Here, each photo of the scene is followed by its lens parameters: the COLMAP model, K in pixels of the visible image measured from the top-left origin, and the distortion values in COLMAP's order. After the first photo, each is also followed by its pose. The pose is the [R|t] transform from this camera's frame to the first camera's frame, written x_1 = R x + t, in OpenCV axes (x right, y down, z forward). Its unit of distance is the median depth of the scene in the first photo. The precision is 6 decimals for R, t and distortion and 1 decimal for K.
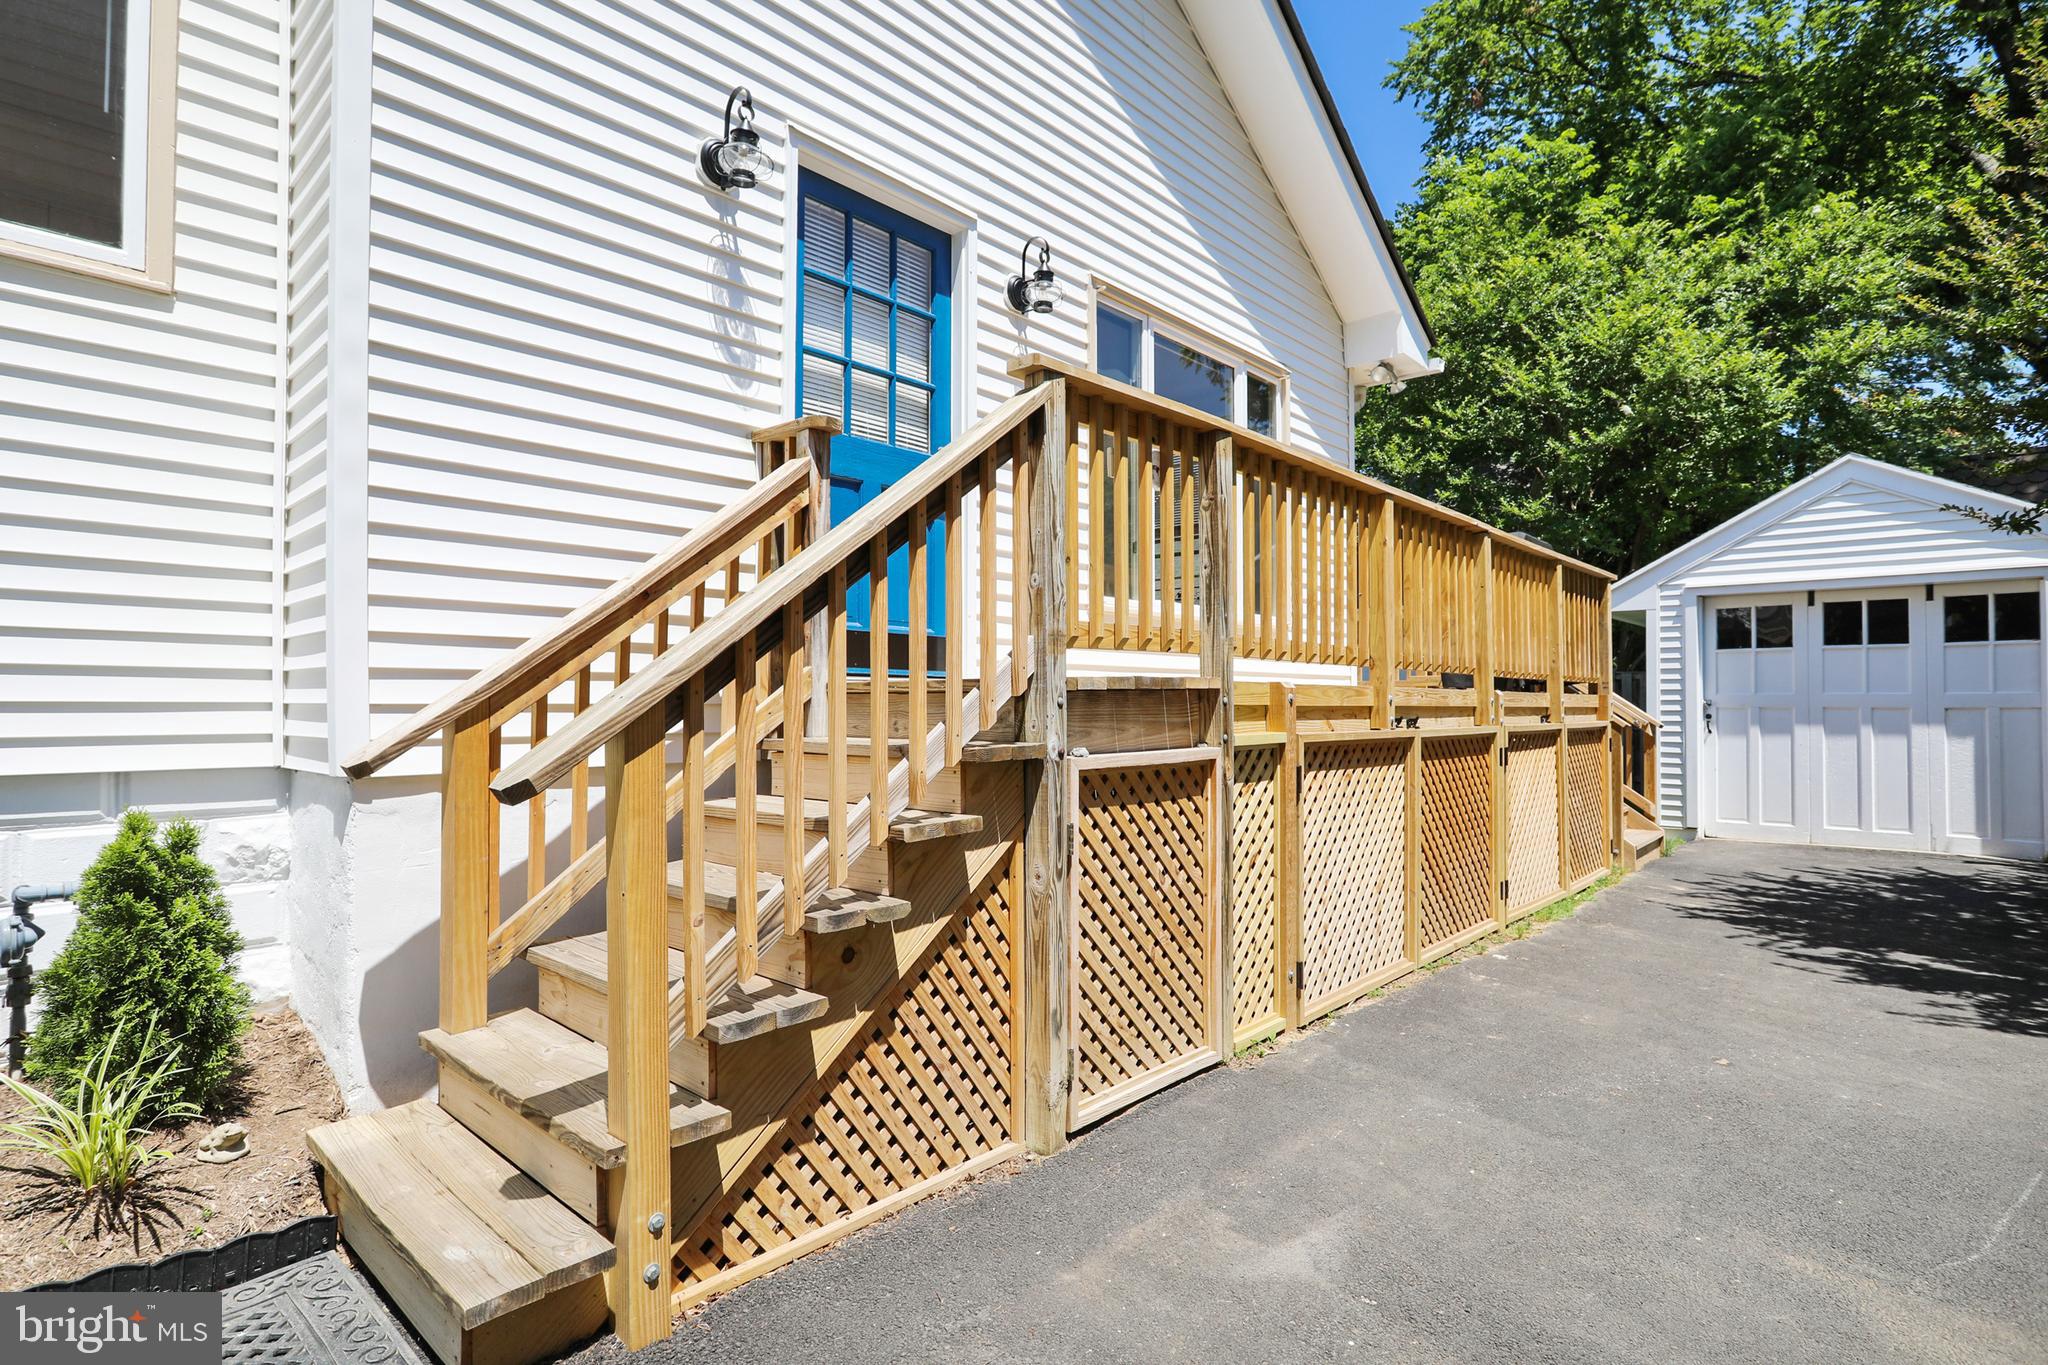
lens RADIAL K [[1070.9, 0, 1024.0], [0, 1070.9, 682.5], [0, 0, 1]] dist [-0.003159, 0.000059]
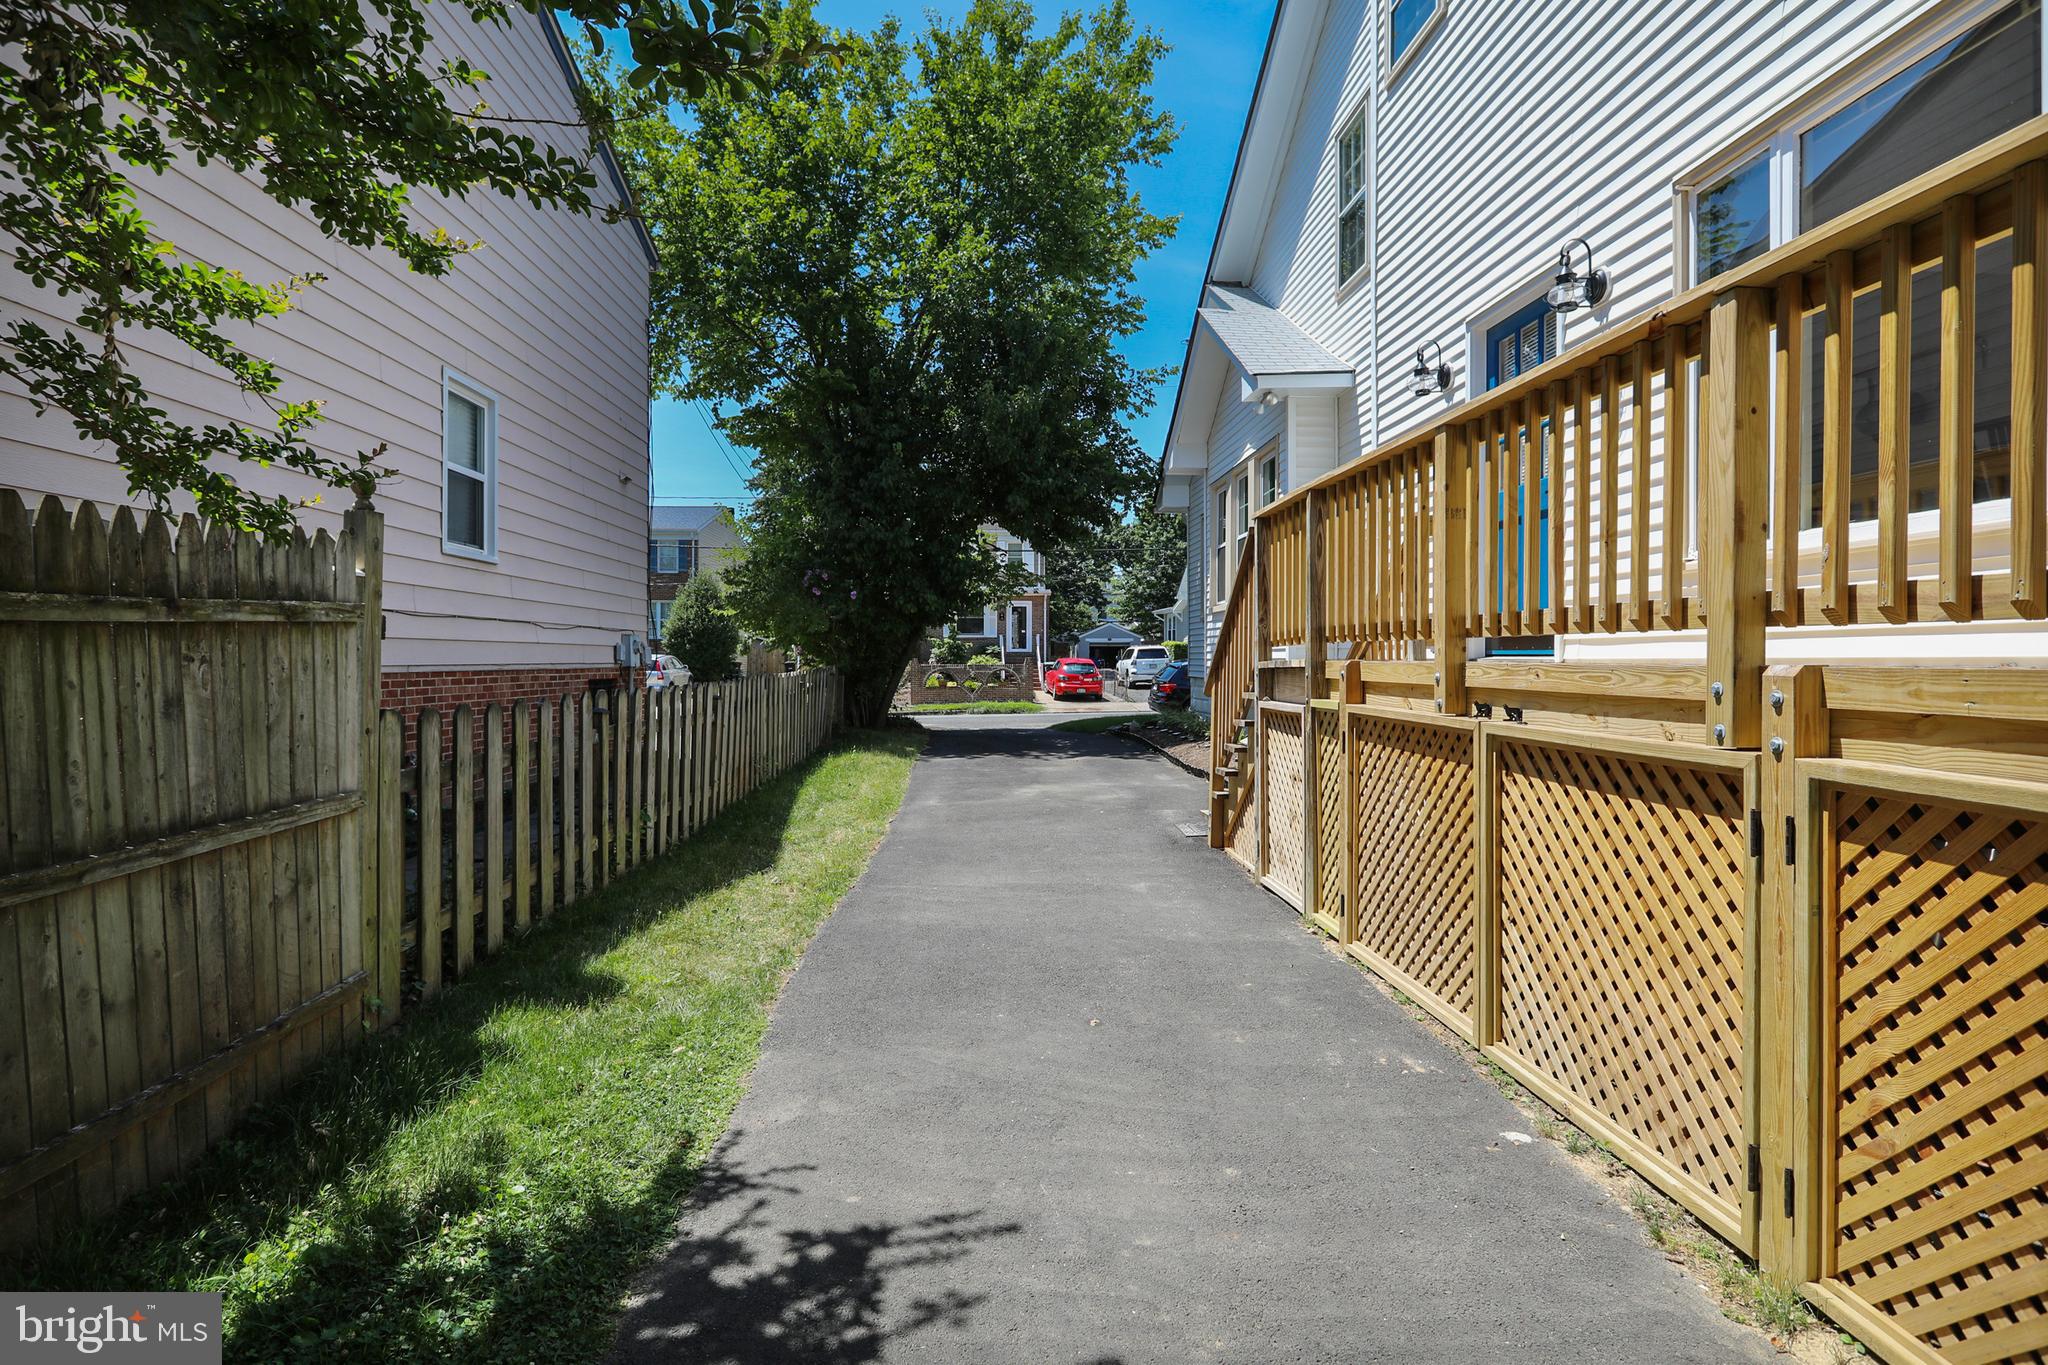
lens RADIAL K [[1070.9, 0, 1024.0], [0, 1070.9, 682.5], [0, 0, 1]] dist [-0.003159, 0.000059]
pose [[-0.715220, 0.014058, -0.698758, 1.306459], [0.010890, 0.999900, 0.008970, 0.005702], [0.698815, -0.001193, -0.715302, 1.551877]]
